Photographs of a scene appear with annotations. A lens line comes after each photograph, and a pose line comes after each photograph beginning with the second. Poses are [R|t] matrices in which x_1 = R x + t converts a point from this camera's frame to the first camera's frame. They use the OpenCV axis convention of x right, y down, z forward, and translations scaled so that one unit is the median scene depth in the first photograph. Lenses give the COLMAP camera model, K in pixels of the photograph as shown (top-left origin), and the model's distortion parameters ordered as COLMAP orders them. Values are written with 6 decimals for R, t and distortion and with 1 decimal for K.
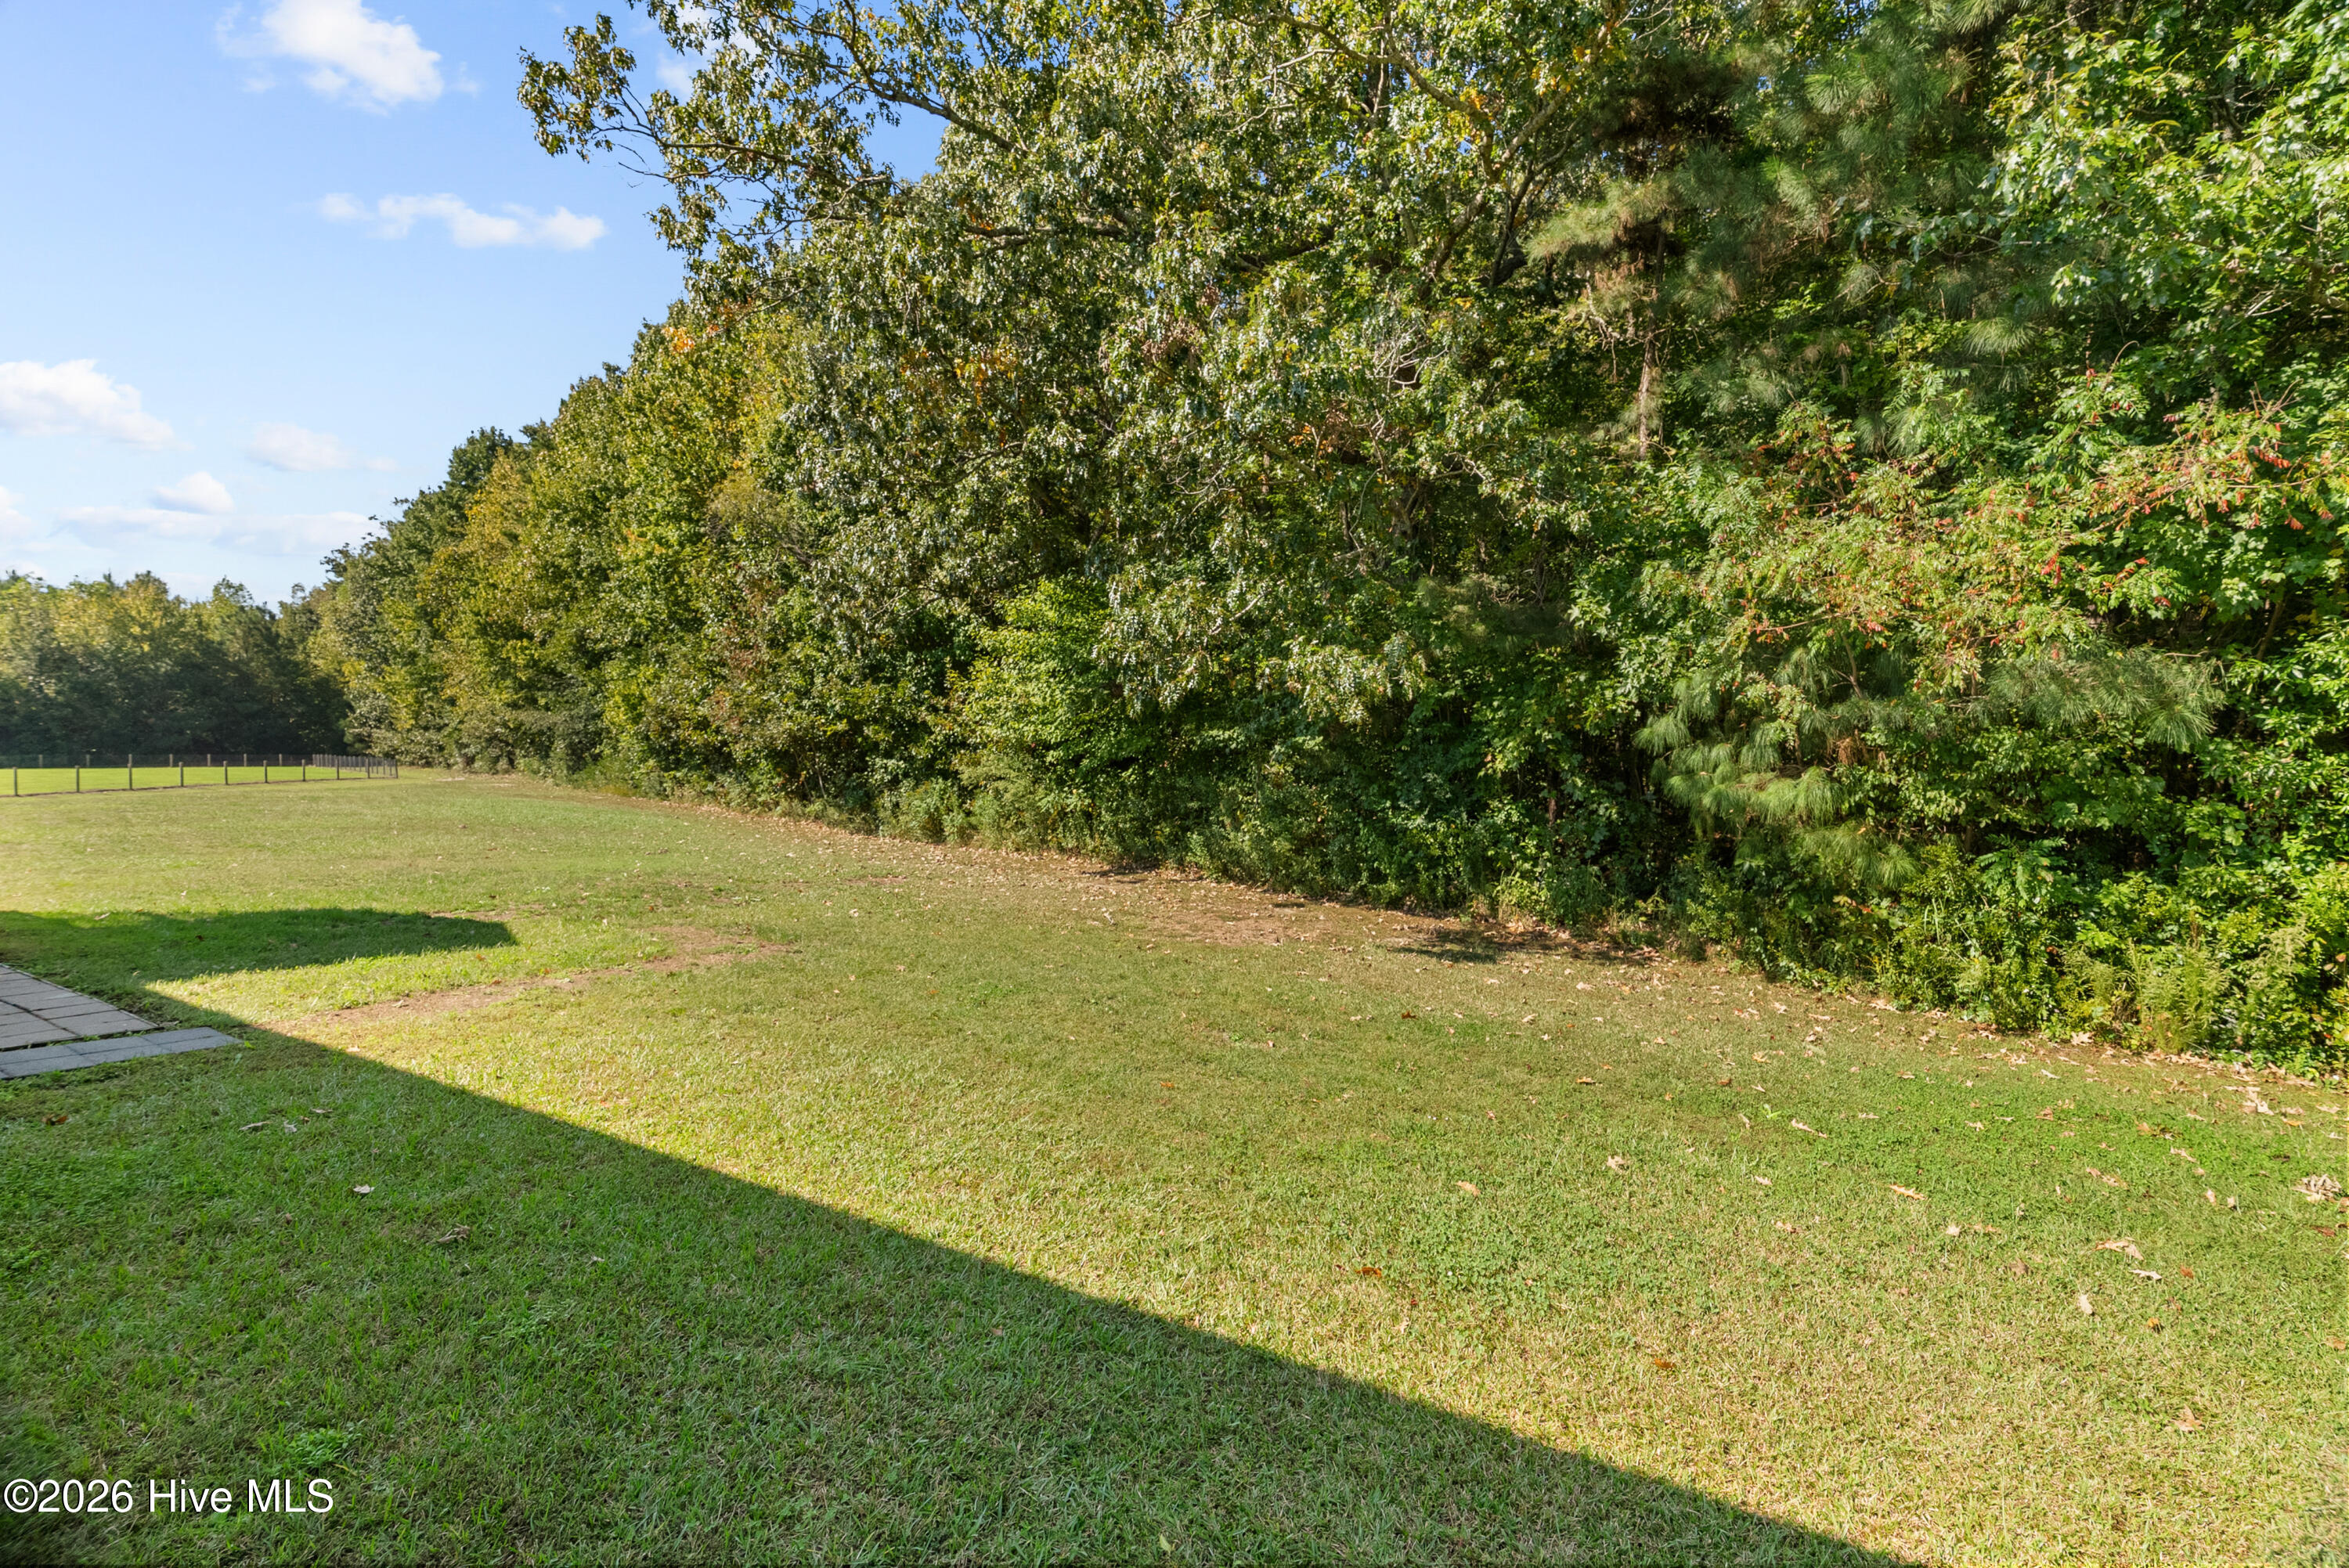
lens RADIAL K [[1066.9, 0, 1184.6], [0, 1066.9, 759.0], [0, 0, 1]] dist [-0.003626, 0.000823]
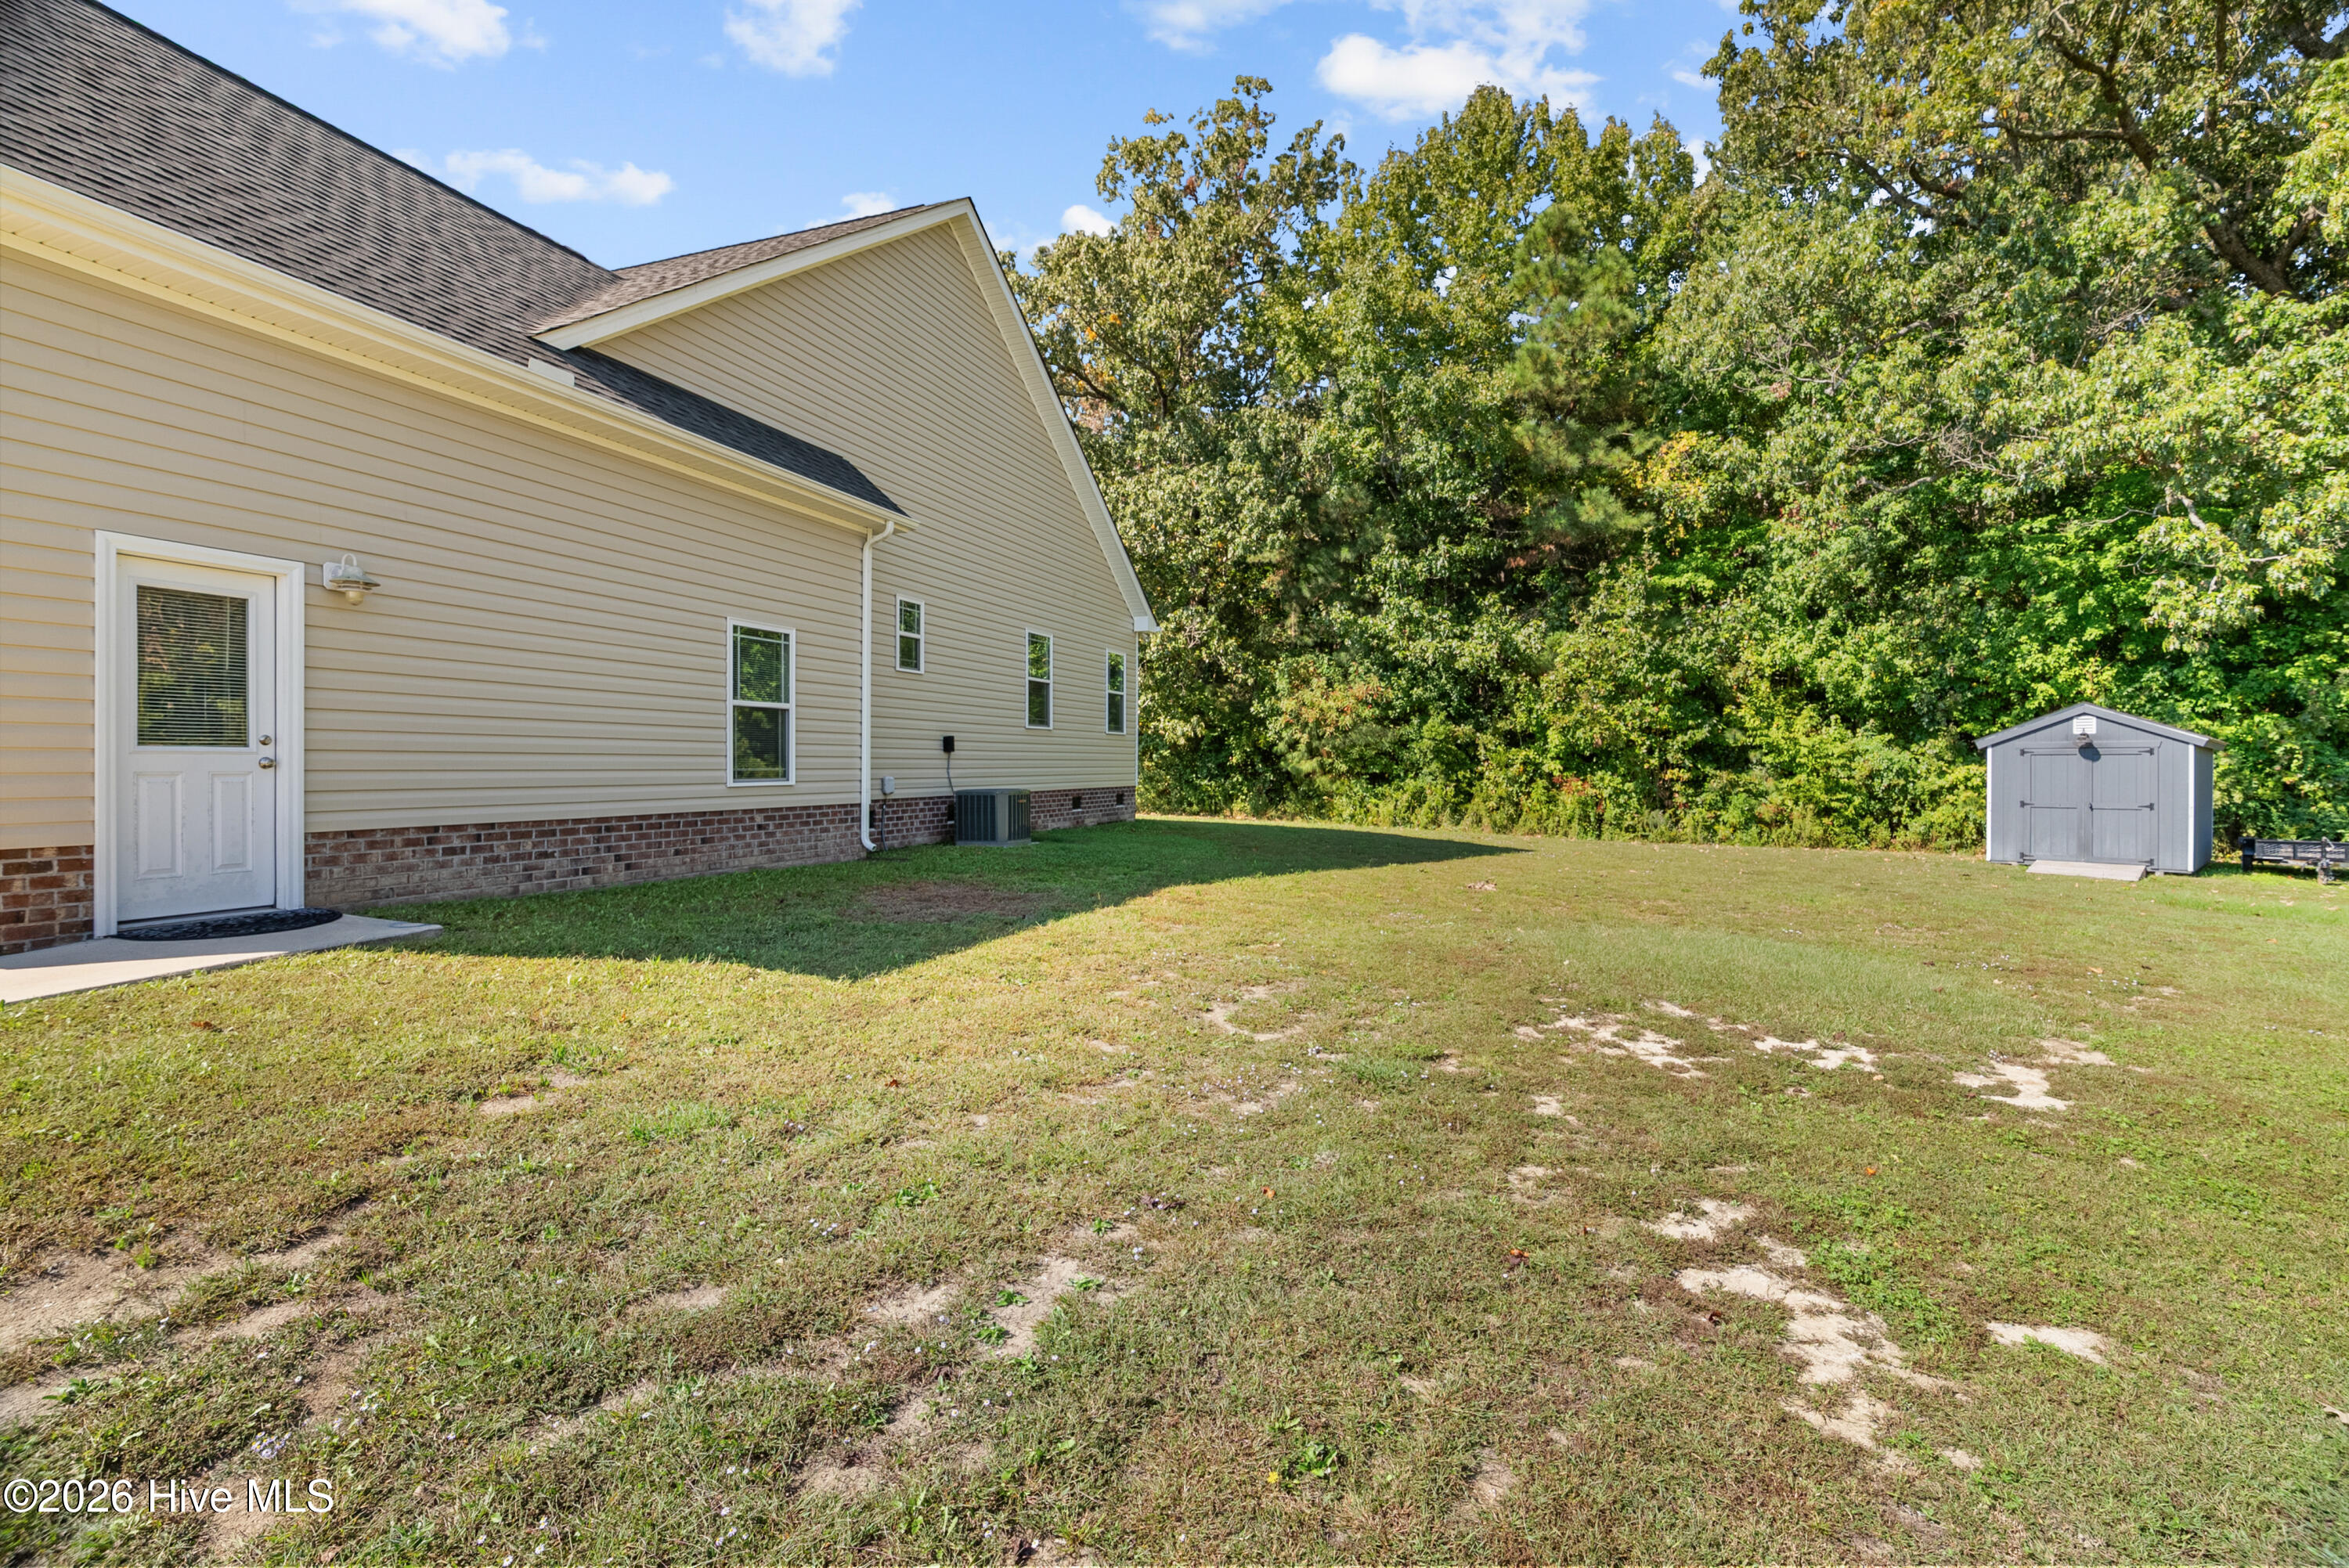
lens RADIAL K [[1066.9, 0, 1184.6], [0, 1066.9, 759.0], [0, 0, 1]] dist [-0.003626, 0.000823]
pose [[0.986330, -0.002171, 0.164766, -0.324068], [0.006201, 0.999694, -0.023950, 0.077283], [-0.164664, 0.024644, 0.986042, -1.939471]]
